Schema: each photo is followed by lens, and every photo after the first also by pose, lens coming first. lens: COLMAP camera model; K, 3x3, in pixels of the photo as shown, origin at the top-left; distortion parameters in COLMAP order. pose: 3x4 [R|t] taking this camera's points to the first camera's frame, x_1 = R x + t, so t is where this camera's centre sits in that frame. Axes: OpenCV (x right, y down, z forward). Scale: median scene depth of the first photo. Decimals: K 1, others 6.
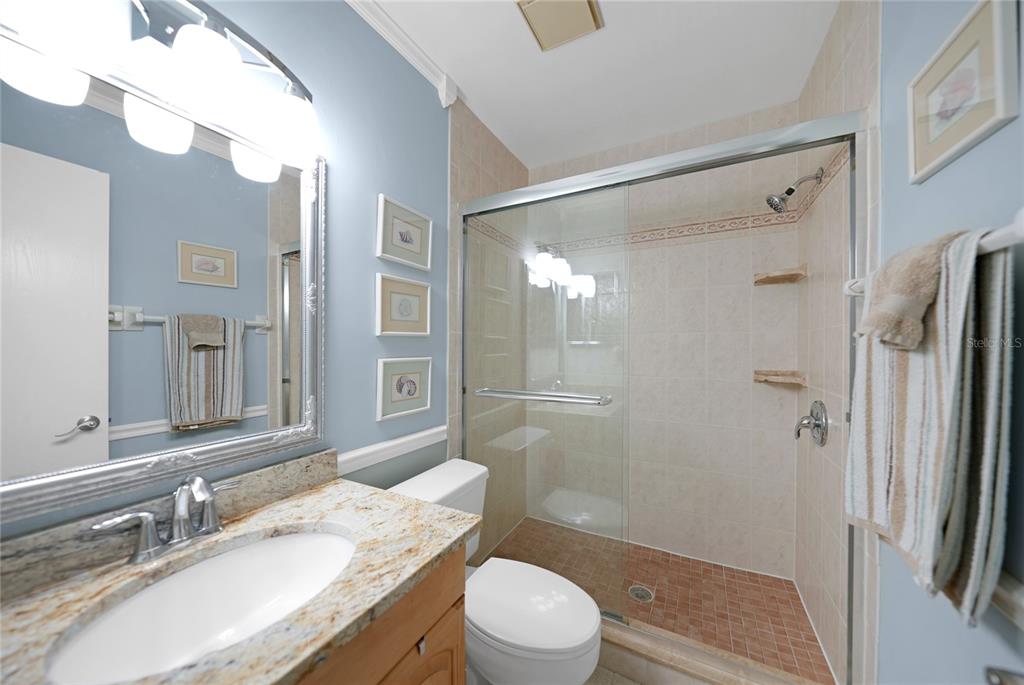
lens RADIAL K [[355.8, 0, 515.5], [0, 355.8, 346.9], [0, 0, 1]] dist [-0.007808, 0.001535]
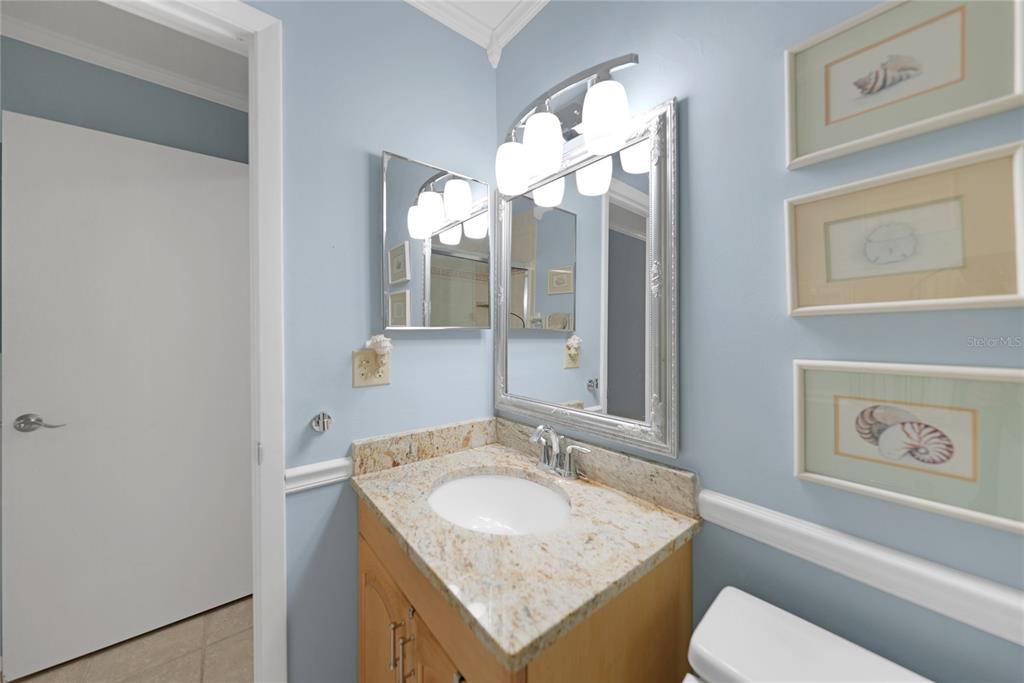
lens RADIAL K [[355.8, 0, 509.3], [0, 355.8, 328.7], [0, 0, 1]] dist [-0.007808, 0.001535]
pose [[-0.406469, -0.010749, -0.913601, 0.366319], [0.001718, 0.999920, -0.012529, -0.008309], [0.913663, -0.006662, -0.406418, 1.106315]]
